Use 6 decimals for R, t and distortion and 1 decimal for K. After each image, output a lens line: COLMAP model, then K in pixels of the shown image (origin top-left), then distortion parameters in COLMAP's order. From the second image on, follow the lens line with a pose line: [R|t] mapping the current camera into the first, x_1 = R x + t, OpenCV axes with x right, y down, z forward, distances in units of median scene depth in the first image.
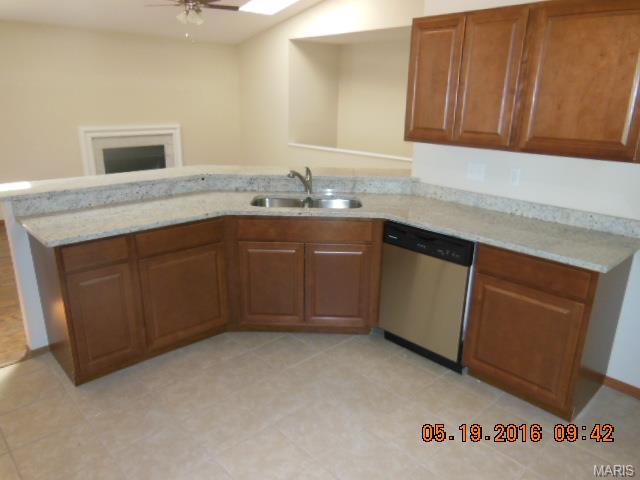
lens RADIAL K [[460.0, 0, 320.0], [0, 460.0, 240.0], [0, 0, 1]] dist [0.002911, 0.001293]
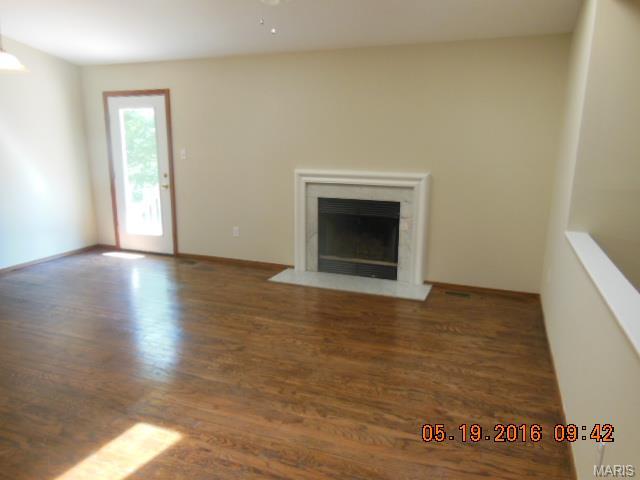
lens RADIAL K [[460.0, 0, 320.0], [0, 460.0, 240.0], [0, 0, 1]] dist [0.002911, 0.001293]
pose [[0.423716, 0.185815, -0.886531, 0.210540], [-0.265770, 0.961159, 0.074433, -0.171515], [0.865928, 0.204075, 0.456643, 0.604843]]
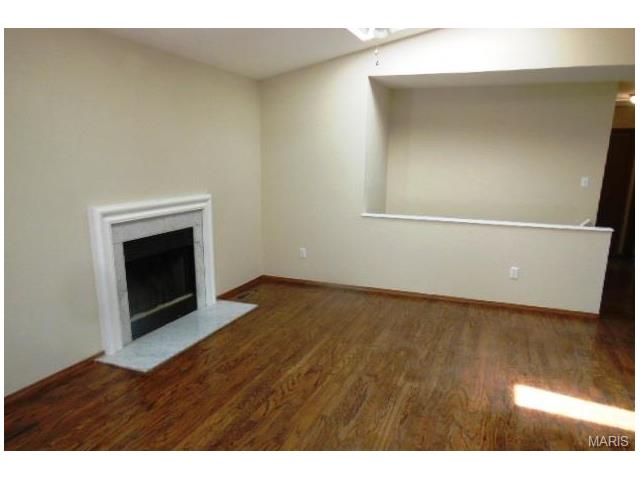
lens RADIAL K [[481.5, 0, 320.0], [0, 481.5, 240.0], [0, 0, 1]] dist [0.000849, 0.000334]
pose [[0.905374, -0.078599, 0.417278, -0.455841], [0.128020, 0.987518, -0.091759, -0.105415], [-0.404857, 0.136496, 0.904135, 0.336294]]
